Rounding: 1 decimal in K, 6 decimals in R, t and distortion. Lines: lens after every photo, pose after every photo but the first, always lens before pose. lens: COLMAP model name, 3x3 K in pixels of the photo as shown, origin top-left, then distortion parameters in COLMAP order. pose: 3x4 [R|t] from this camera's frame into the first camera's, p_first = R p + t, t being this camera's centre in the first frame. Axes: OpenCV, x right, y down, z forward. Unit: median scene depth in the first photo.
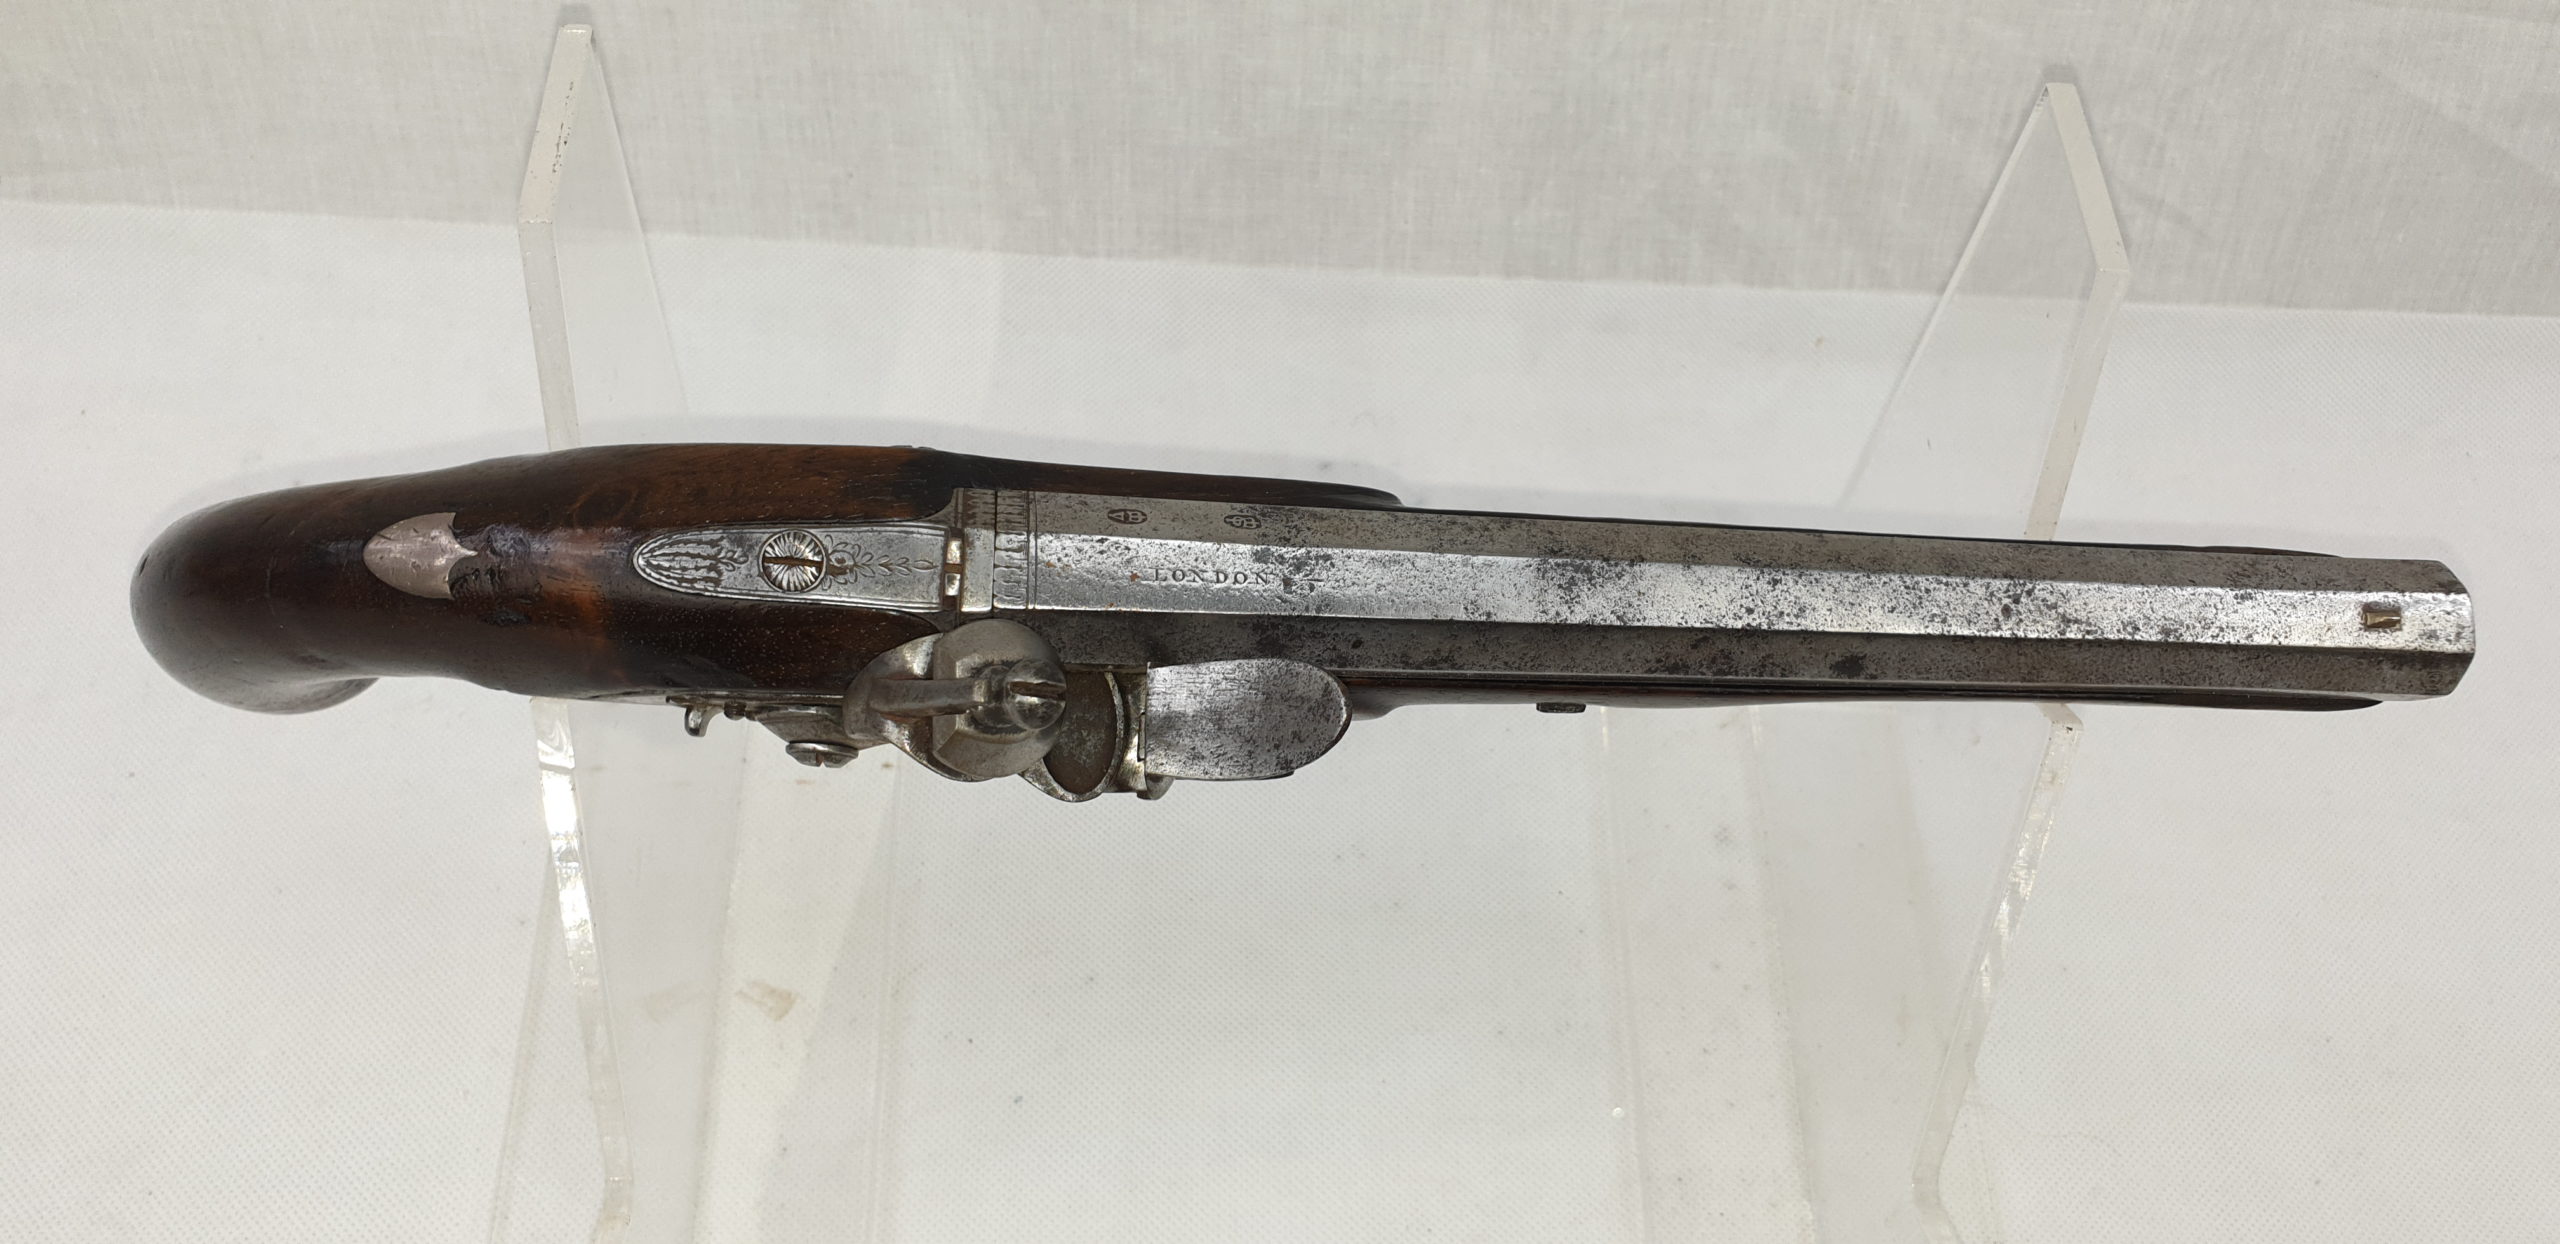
lens RADIAL K [[2139.9, 0, 1271.8], [0, 2139.9, 619.9], [0, 0, 1]] dist [-0.034112, 0.089723]
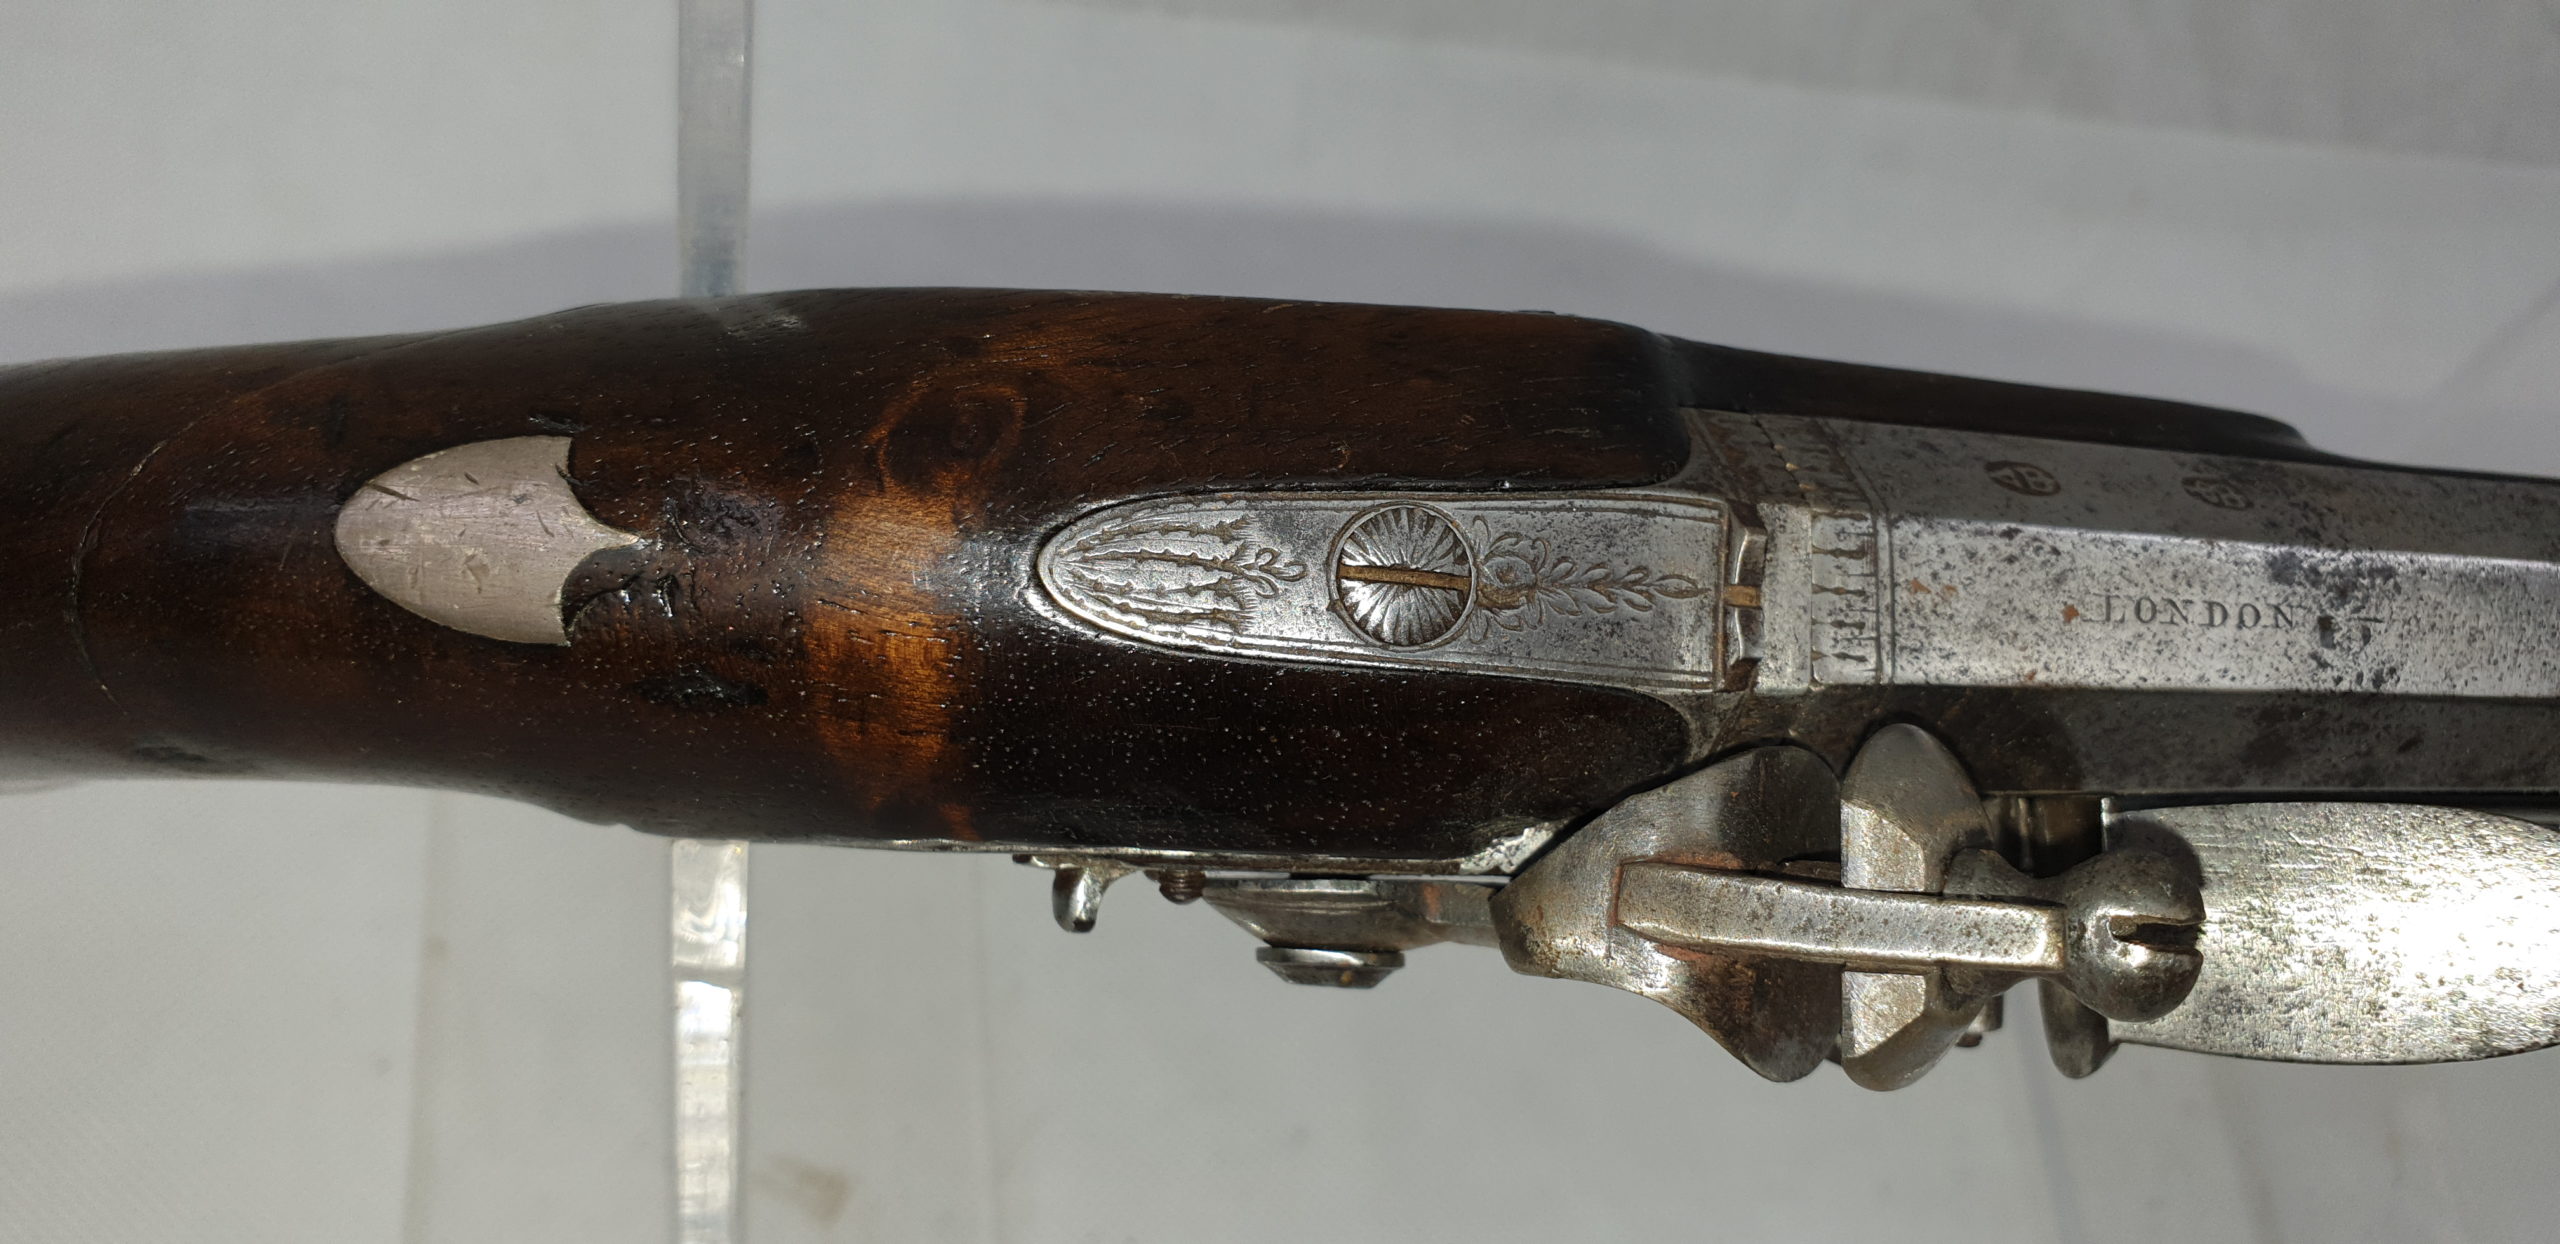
lens RADIAL K [[2067.4, 0, 1113.0], [0, 2067.4, 619.5], [0, 0, 1]] dist [0.006490, -0.131416]
pose [[0.991729, 0.011616, 0.127821, -0.325438], [-0.021165, 0.997063, 0.073598, -0.046789], [-0.126590, -0.075695, 0.989063, 0.576624]]
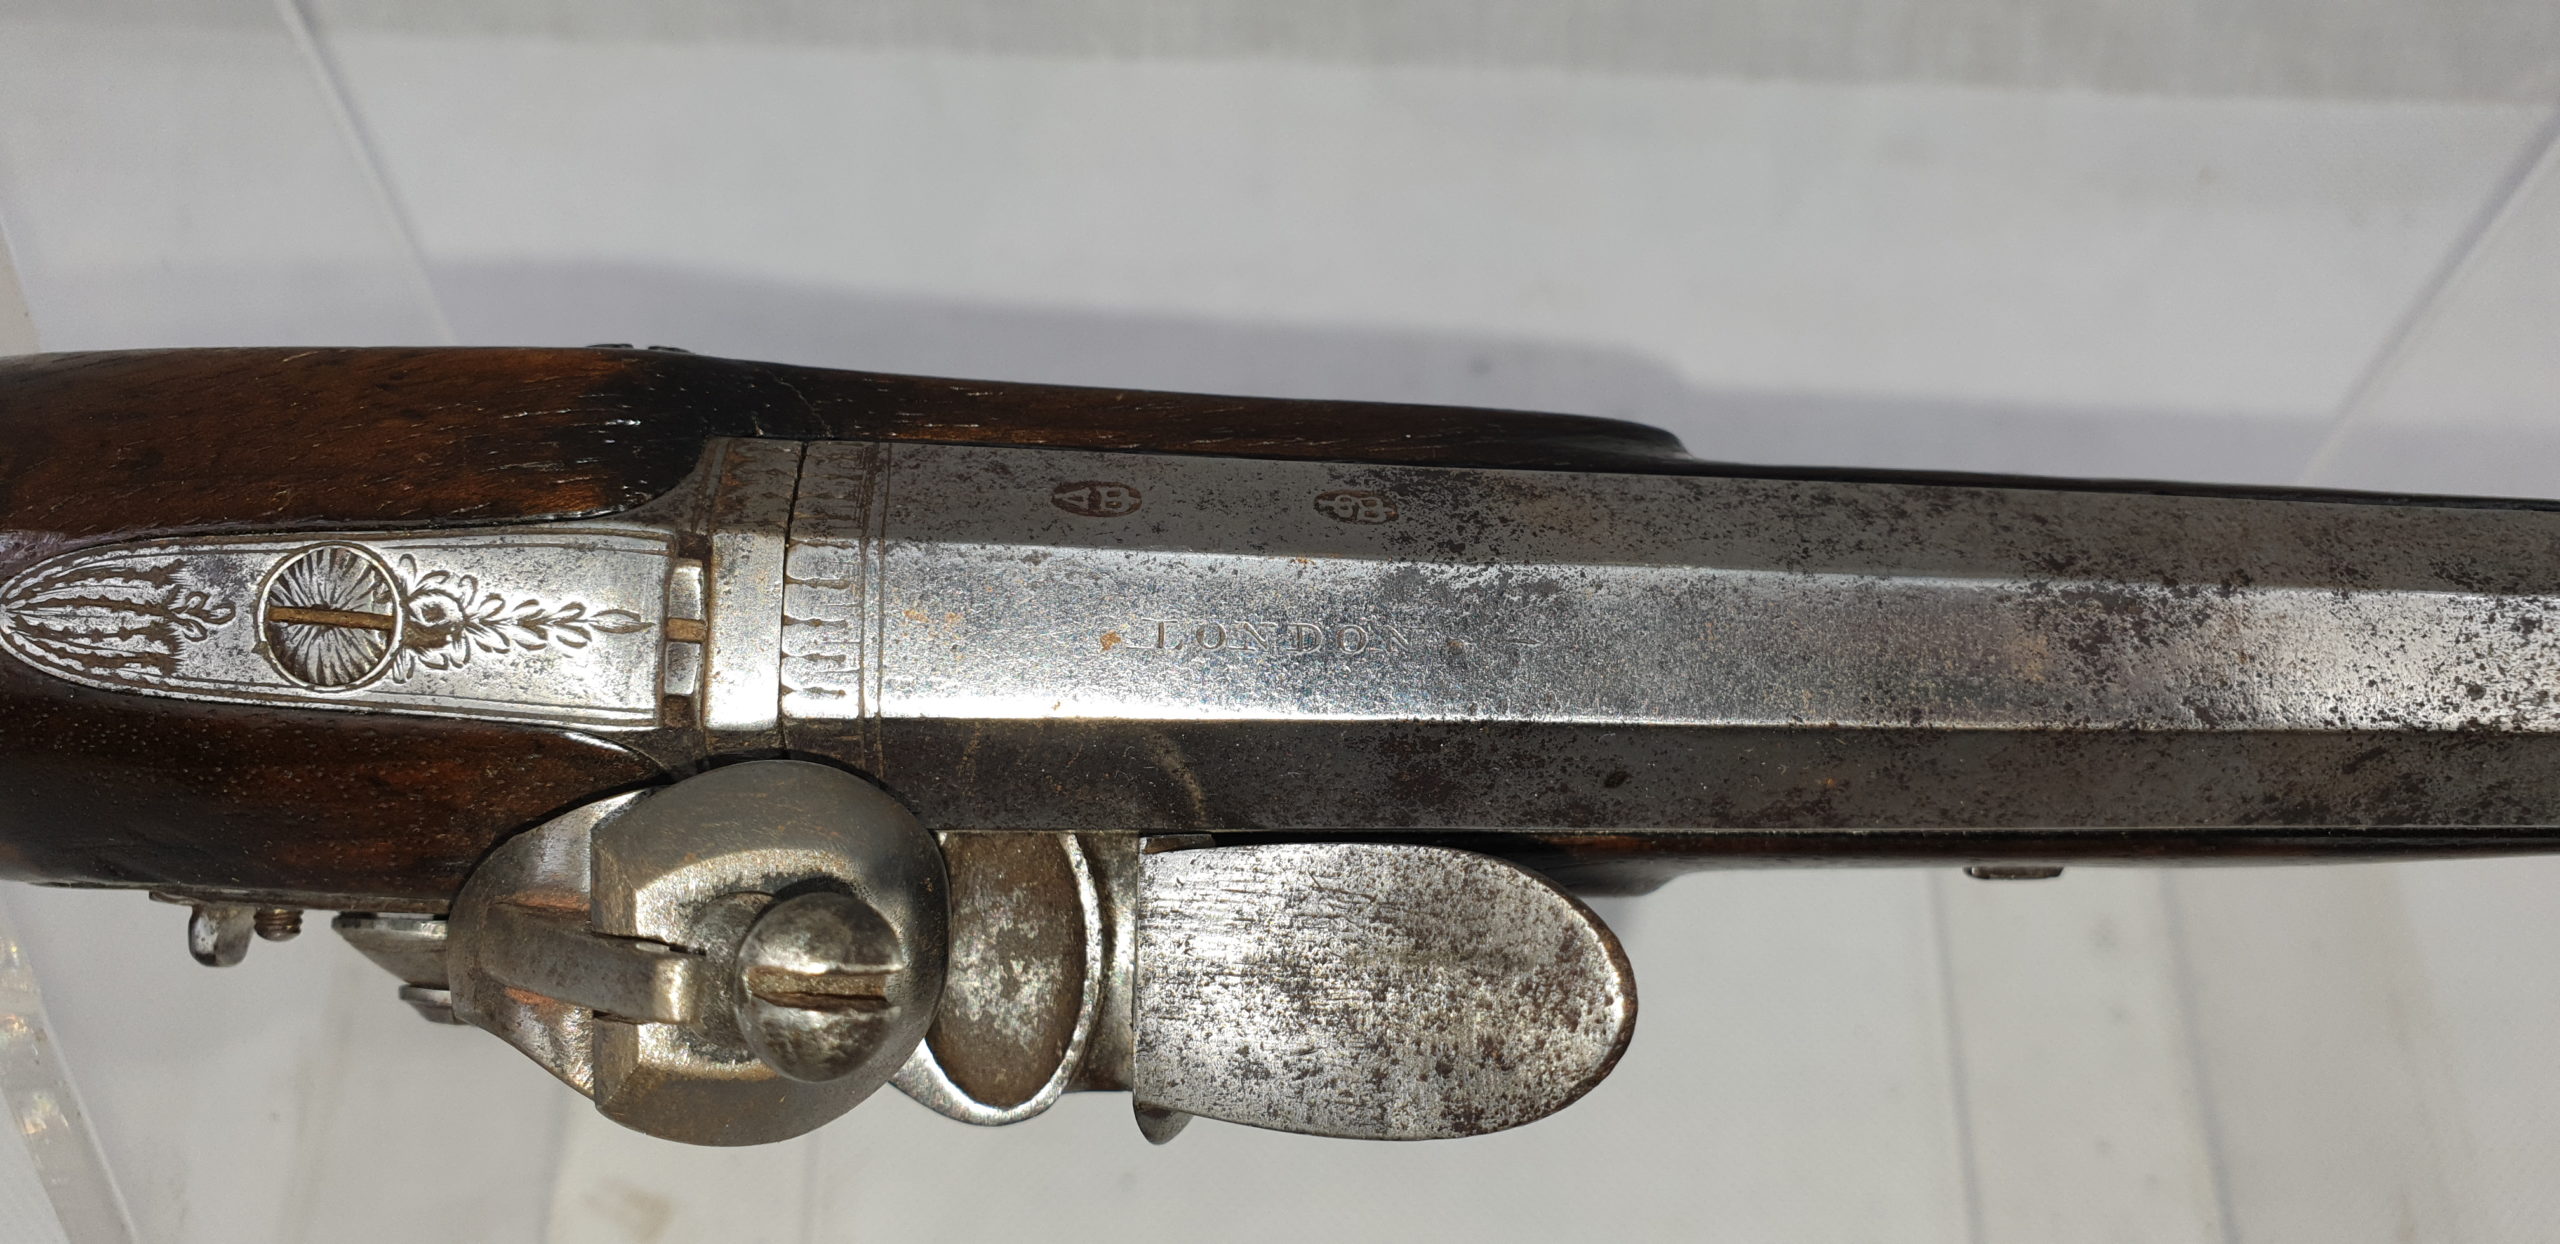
lens RADIAL K [[2087.6, 0, 1283.8], [0, 2087.6, 574.5], [0, 0, 1]] dist [0.000340, -0.180788]
pose [[0.998578, -0.007765, -0.052745, -0.005935], [0.009498, 0.999420, 0.032693, -0.046628], [0.052461, -0.033148, 0.998073, 0.571028]]
